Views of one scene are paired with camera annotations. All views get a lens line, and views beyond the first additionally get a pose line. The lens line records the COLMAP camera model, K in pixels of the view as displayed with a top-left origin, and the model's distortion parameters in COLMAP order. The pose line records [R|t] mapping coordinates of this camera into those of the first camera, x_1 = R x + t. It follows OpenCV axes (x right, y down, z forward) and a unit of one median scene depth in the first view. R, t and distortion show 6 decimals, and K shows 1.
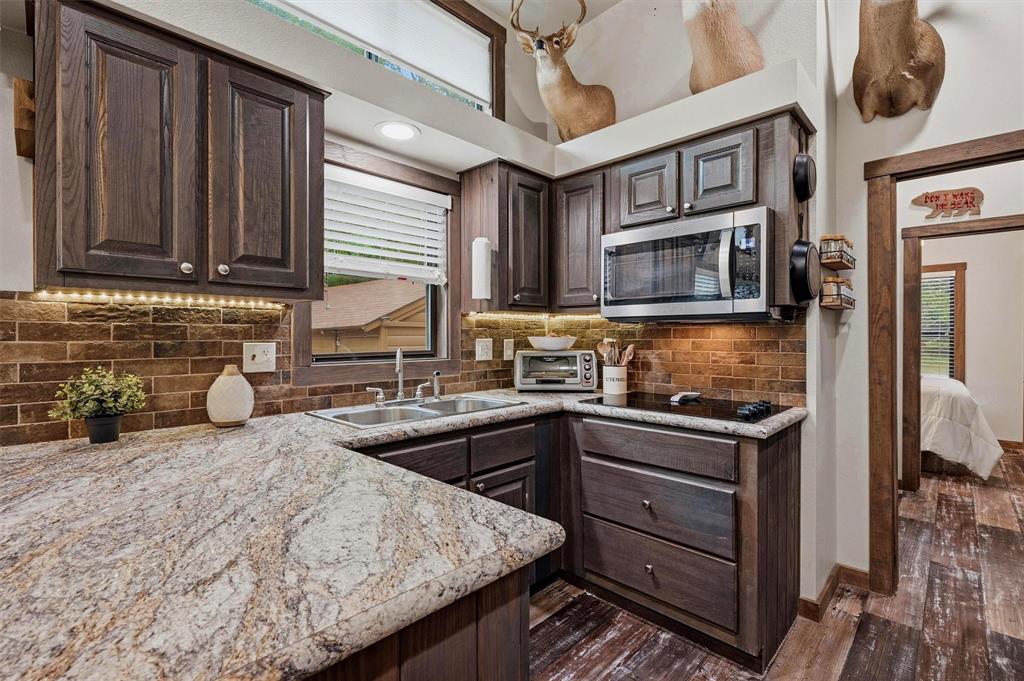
lens RADIAL K [[460.8, 0, 519.1], [0, 460.8, 337.9], [0, 0, 1]] dist [0.000971, 0.000241]
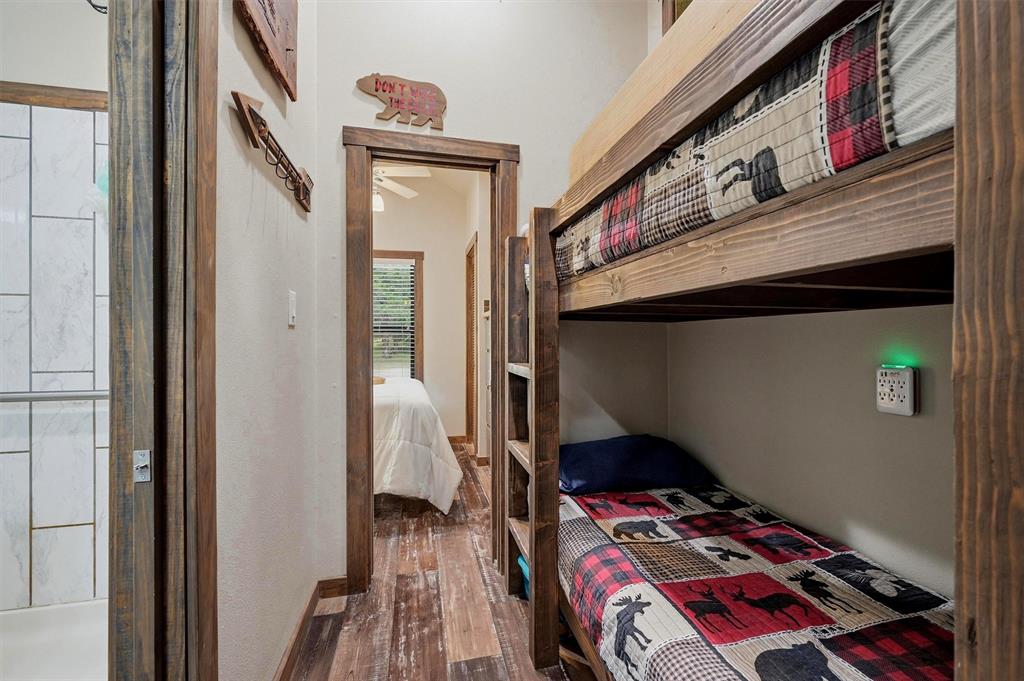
lens RADIAL K [[420.6, 0, 516.9], [0, 420.6, 338.0], [0, 0, 1]] dist [-0.000638, 0.000108]
pose [[0.545641, -0.001710, 0.838017, 0.875245], [0.008200, 0.999961, -0.003299, 0.037830], [-0.837979, 0.008672, 0.545634, 0.924670]]
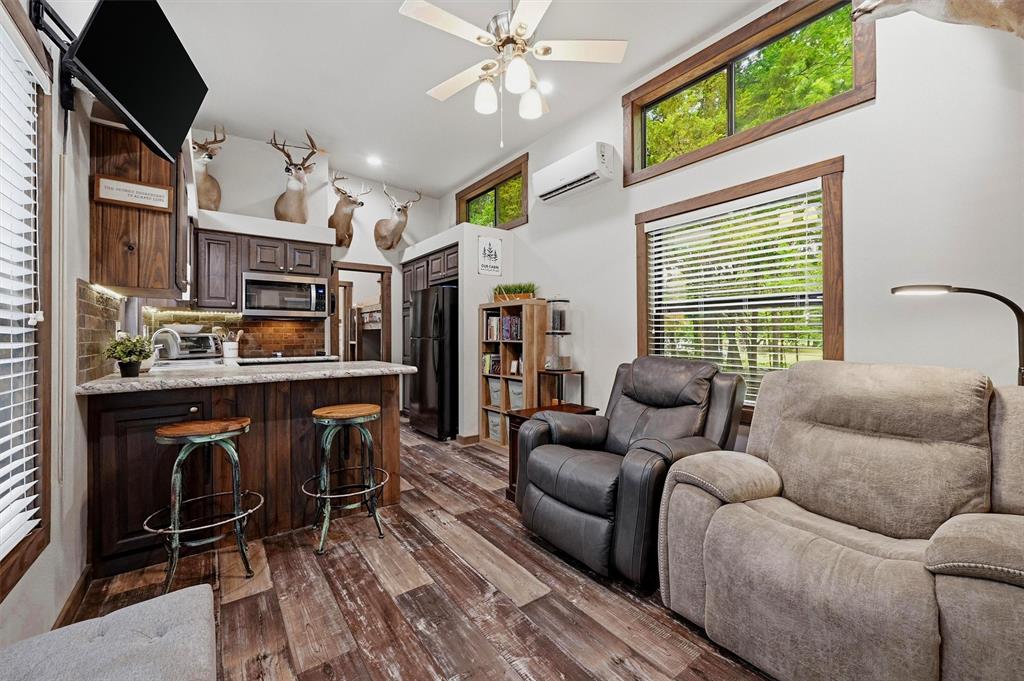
lens RADIAL K [[400.5, 0, 511.2], [0, 400.5, 336.4], [0, 0, 1]] dist [-0.001021, 0.000130]
pose [[0.171963, -0.001334, 0.985102, -1.322931], [0.006135, 0.999981, 0.000283, 0.053032], [-0.985084, 0.005995, 0.171968, -0.398192]]
